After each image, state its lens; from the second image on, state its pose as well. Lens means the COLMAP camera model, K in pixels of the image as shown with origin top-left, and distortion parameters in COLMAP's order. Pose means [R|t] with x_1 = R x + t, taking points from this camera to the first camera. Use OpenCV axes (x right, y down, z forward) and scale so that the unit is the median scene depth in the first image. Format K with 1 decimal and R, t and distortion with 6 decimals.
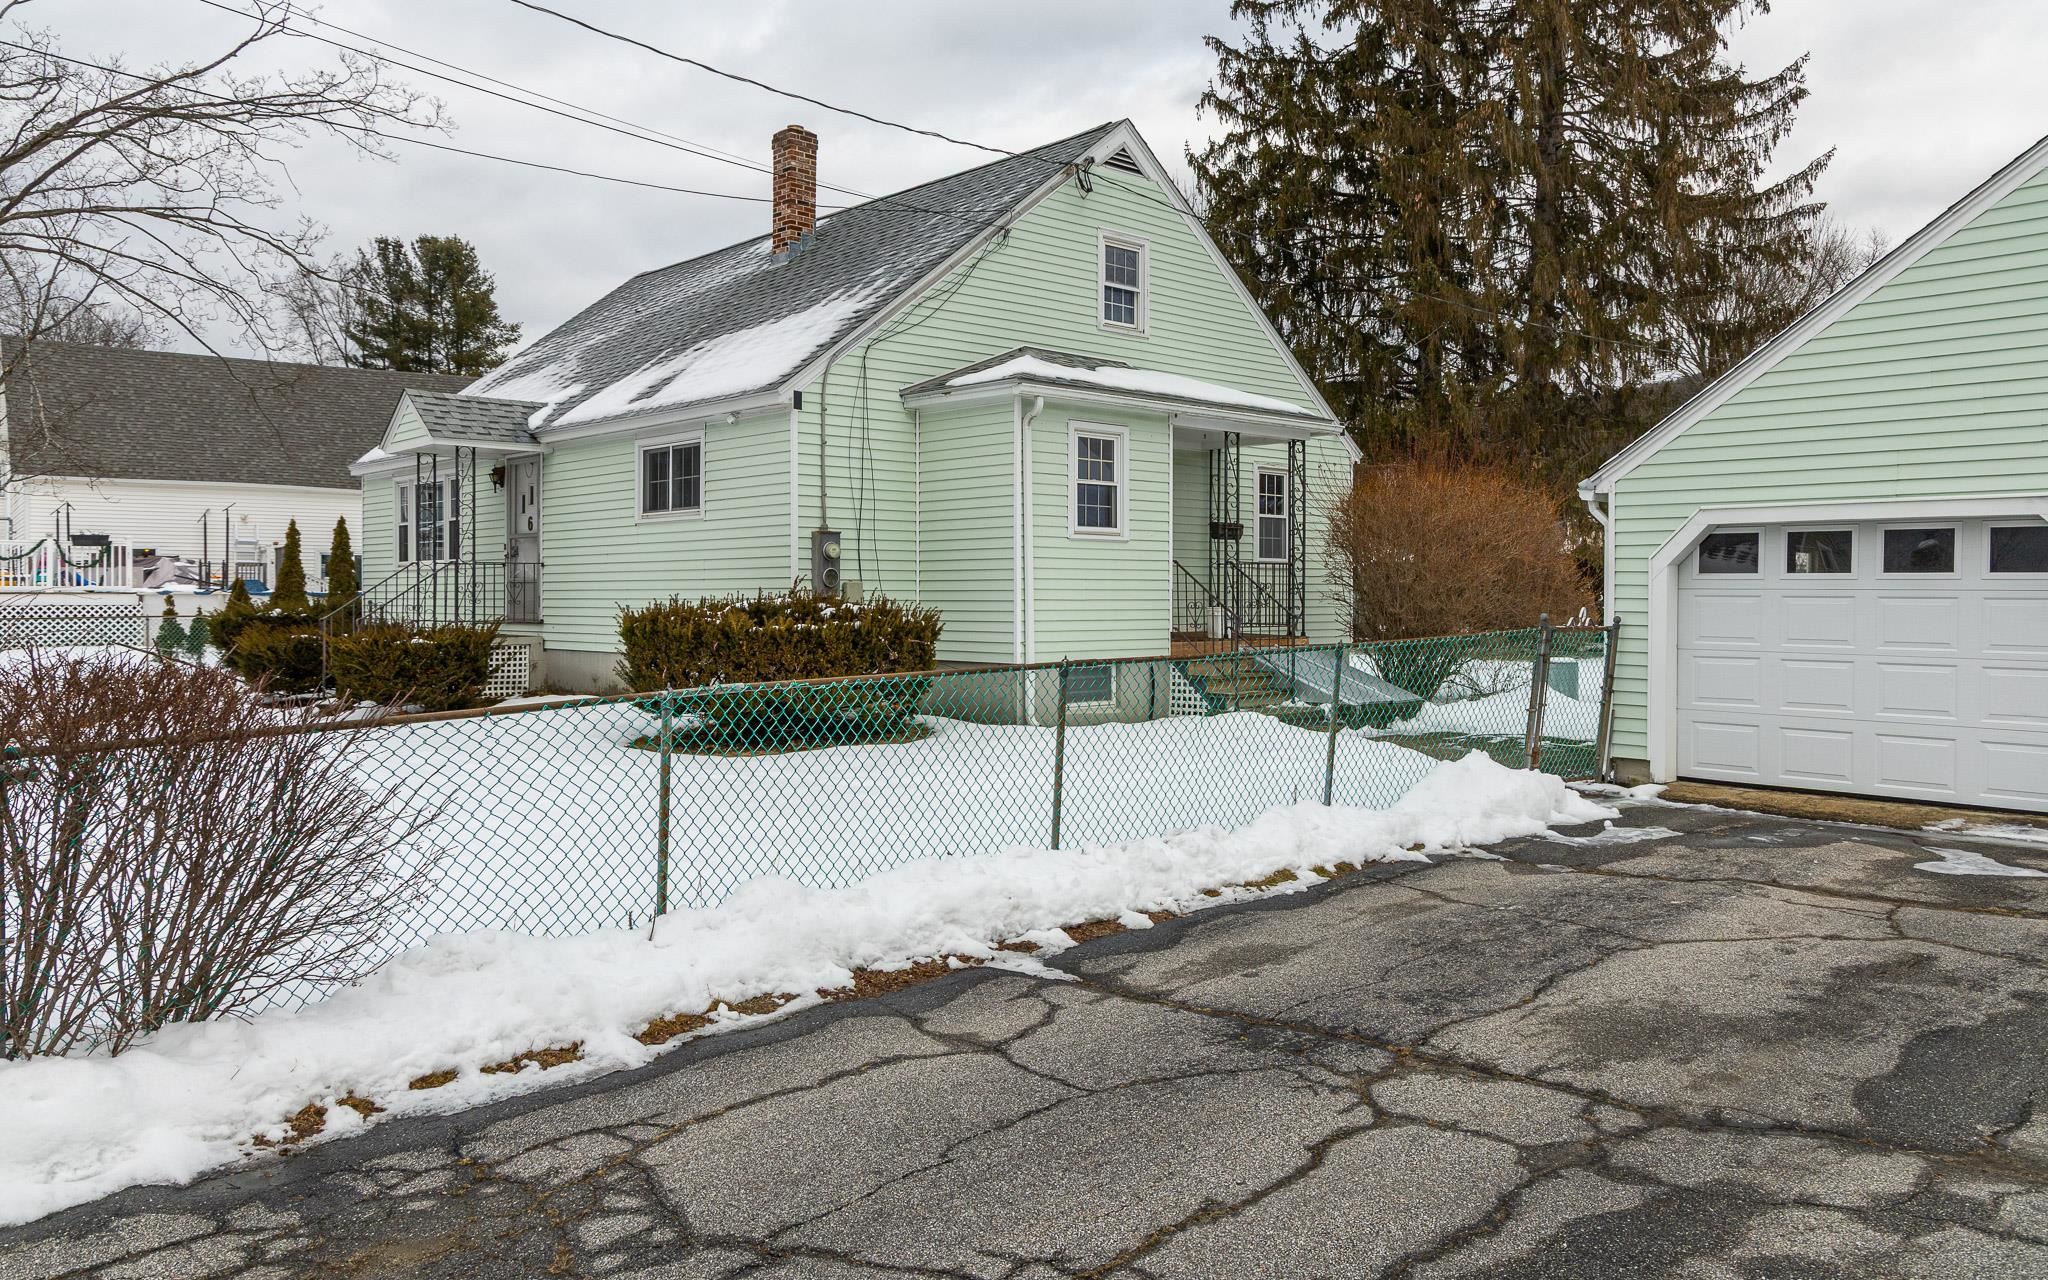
lens RADIAL K [[1491.5, 0, 1024.0], [0, 1491.5, 640.0], [0, 0, 1]] dist [0.000466, 0.003281]
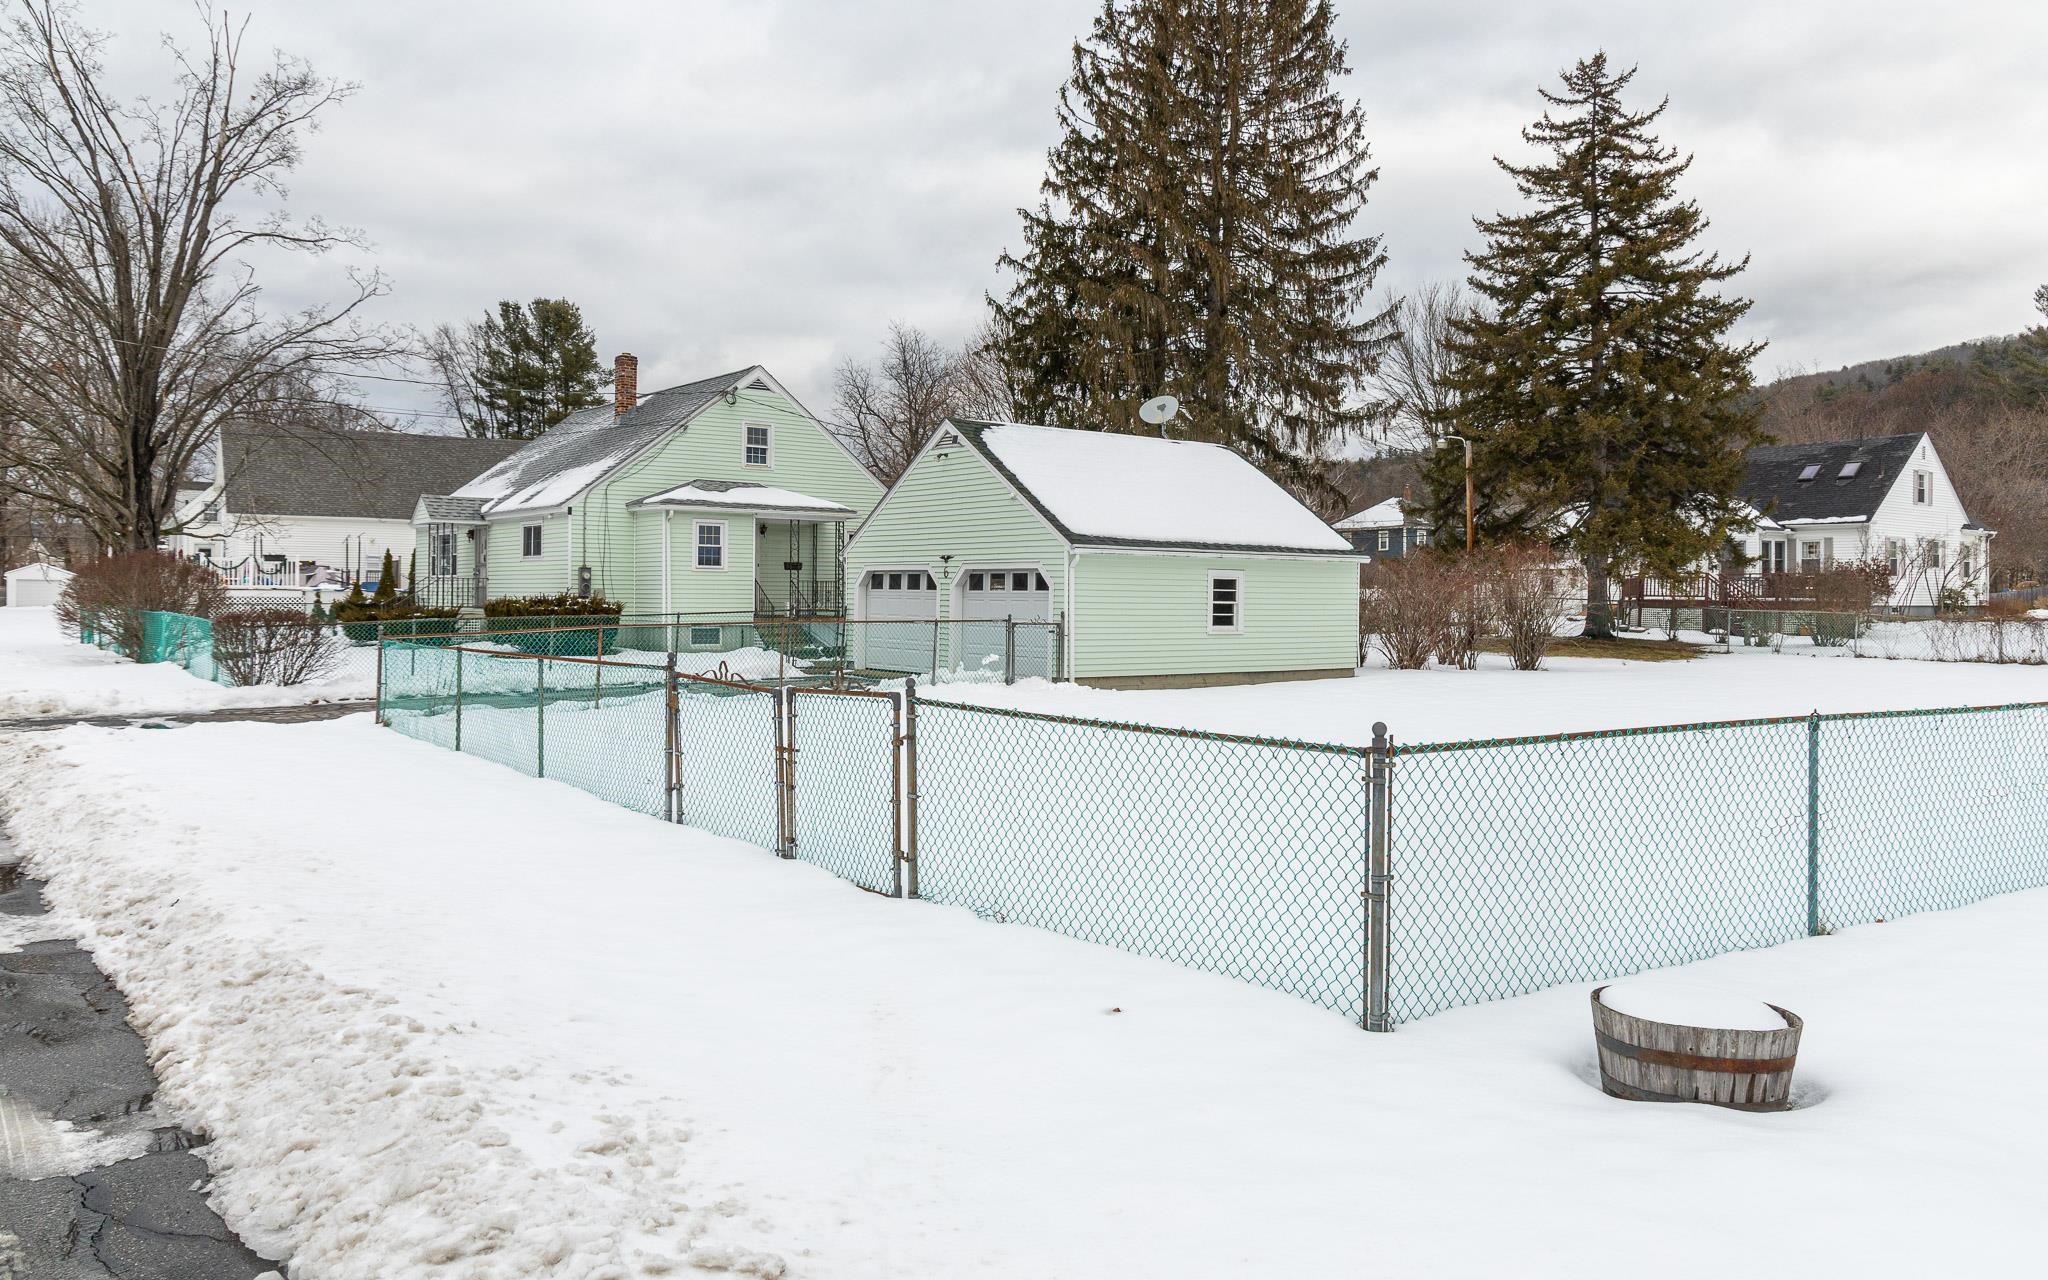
lens RADIAL K [[1492.6, 0, 1024.0], [0, 1492.6, 640.0], [0, 0, 1]] dist [0.049333, -0.001188]
pose [[0.995133, 0.011130, -0.097915, 0.399503], [-0.011164, 0.999938, 0.000199, 0.016006], [0.097912, 0.000895, 0.995195, -0.638509]]
